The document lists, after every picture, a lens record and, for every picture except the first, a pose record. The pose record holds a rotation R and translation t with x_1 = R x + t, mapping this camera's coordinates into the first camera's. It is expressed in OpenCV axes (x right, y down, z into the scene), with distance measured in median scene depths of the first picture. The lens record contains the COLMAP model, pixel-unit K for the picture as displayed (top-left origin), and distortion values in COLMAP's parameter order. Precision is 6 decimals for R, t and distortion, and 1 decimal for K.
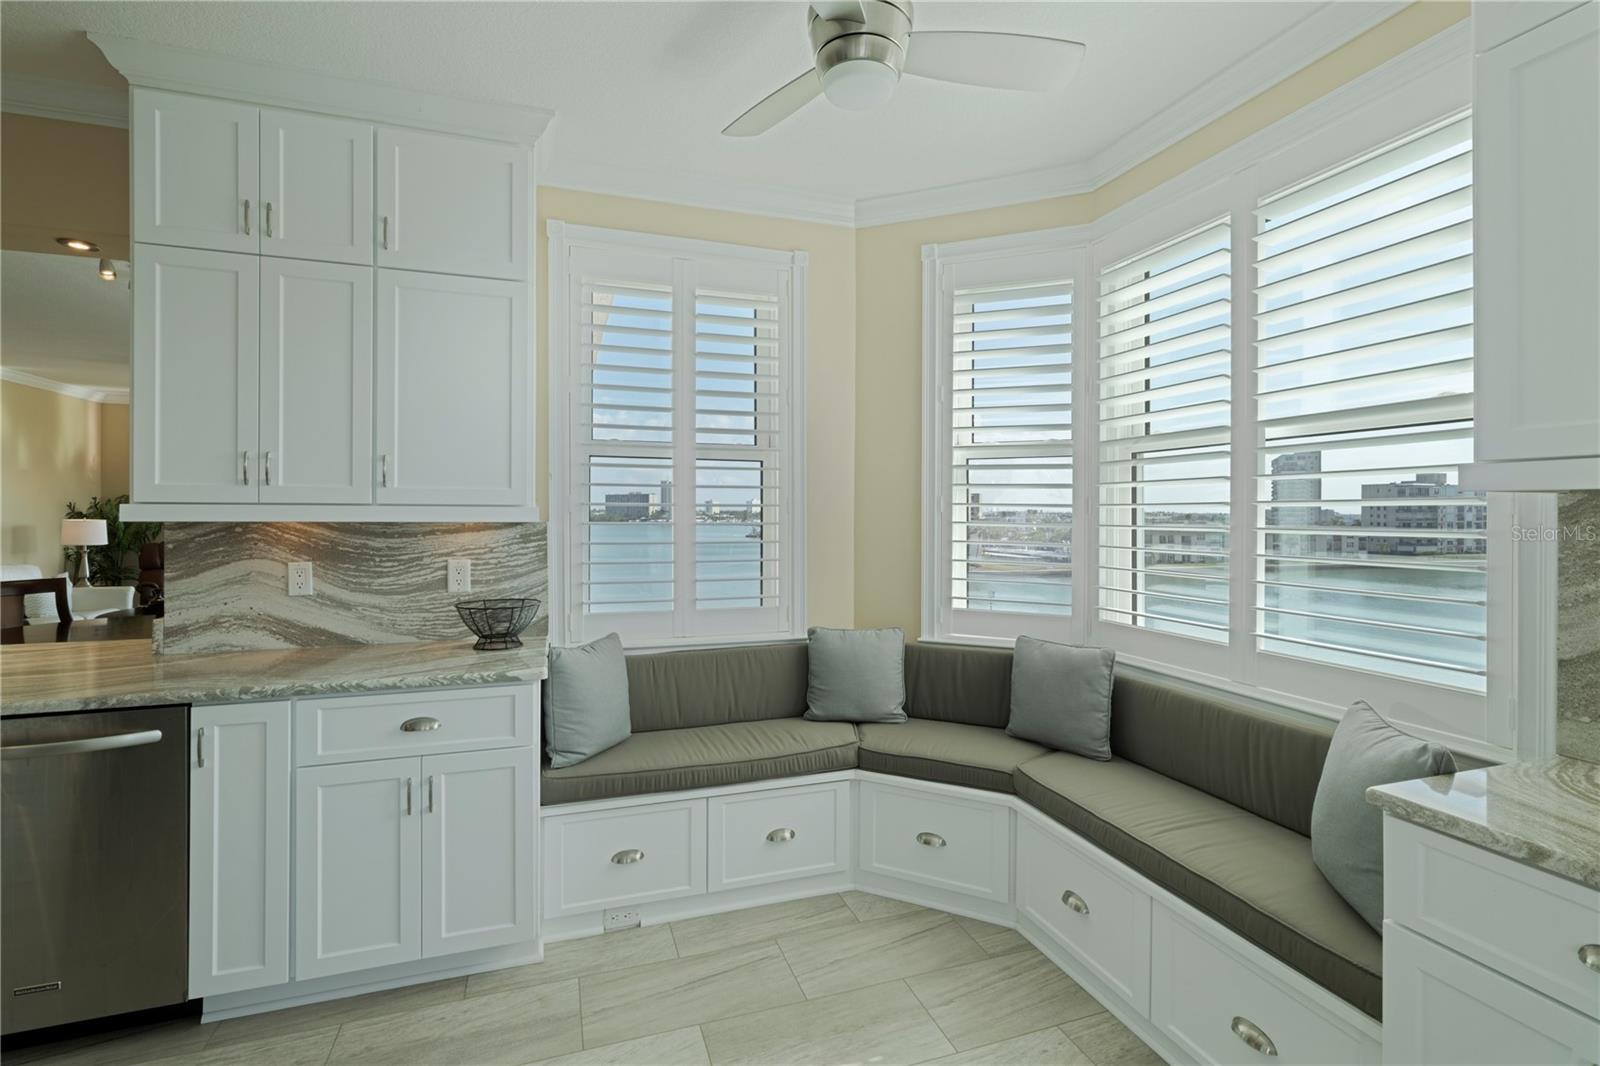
lens RADIAL K [[724.8, 0, 813.9], [0, 724.8, 504.4], [0, 0, 1]] dist [-0.004829, 0.001741]
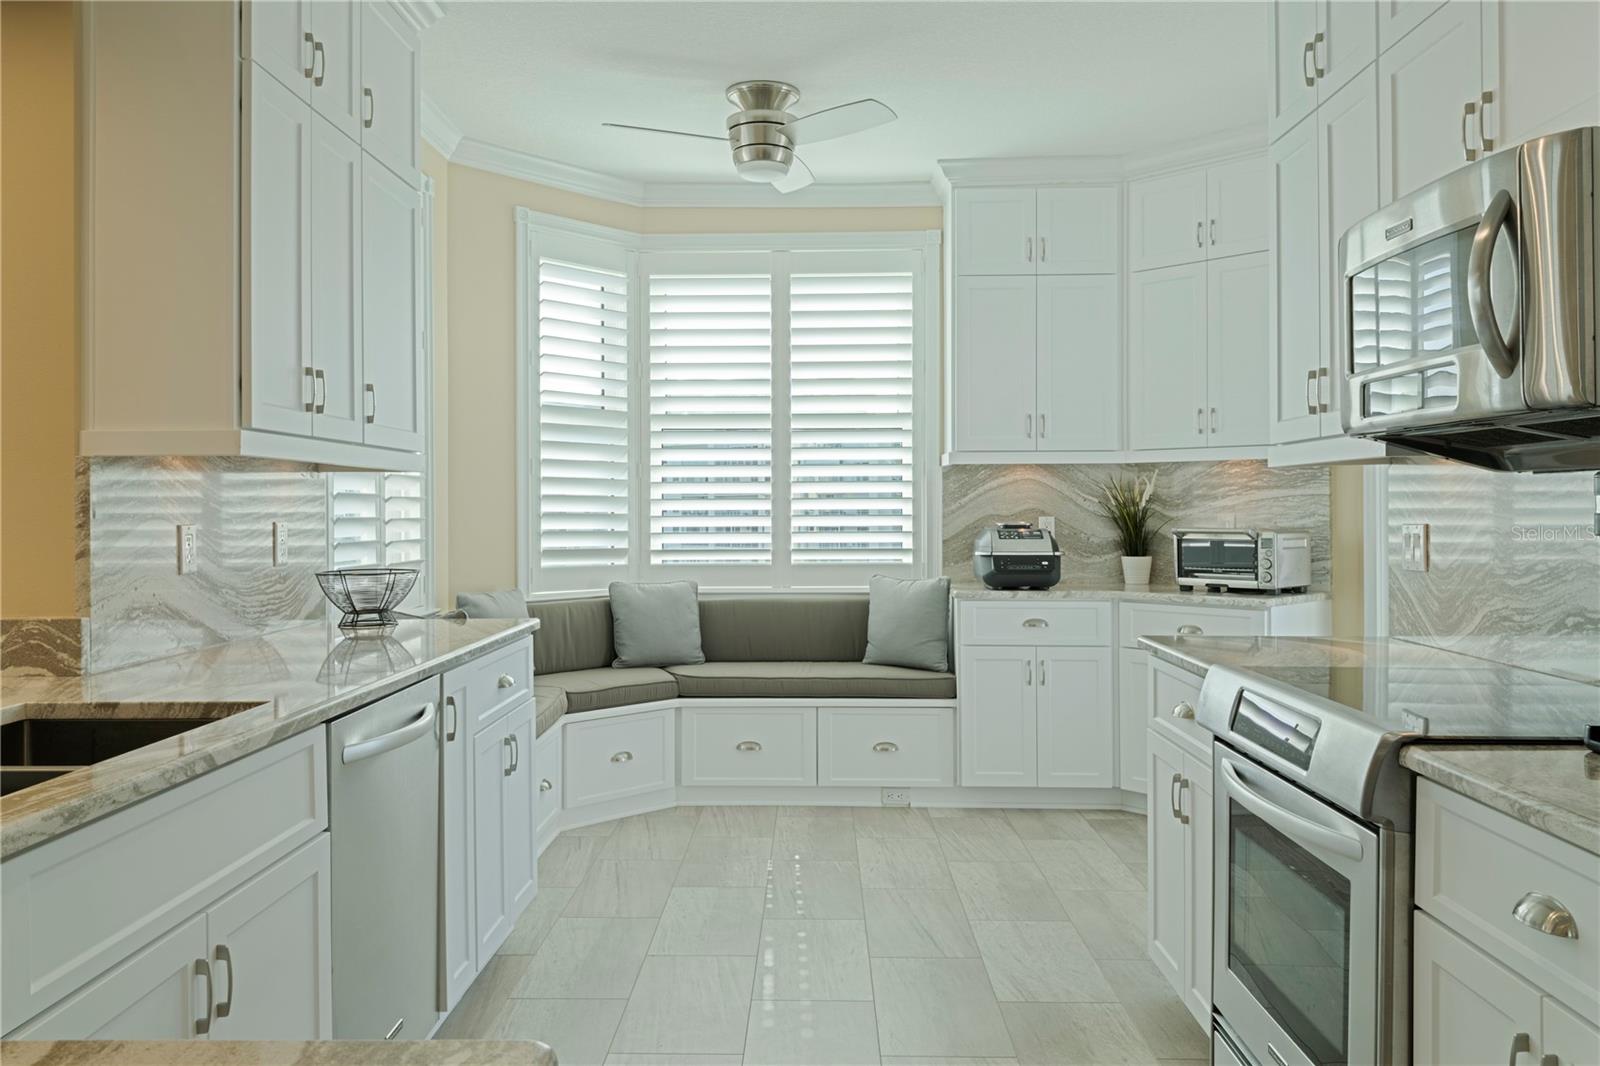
lens RADIAL K [[1195.7, 0, 788.3], [0, 1195.7, 490.6], [0, 0, 1]] dist [0.024464, -0.052053]
pose [[0.340042, 0.010799, 0.940348, -1.609161], [-0.006485, 0.999937, -0.009138, 0.057659], [-0.940388, -0.002990, 0.340091, 0.110807]]
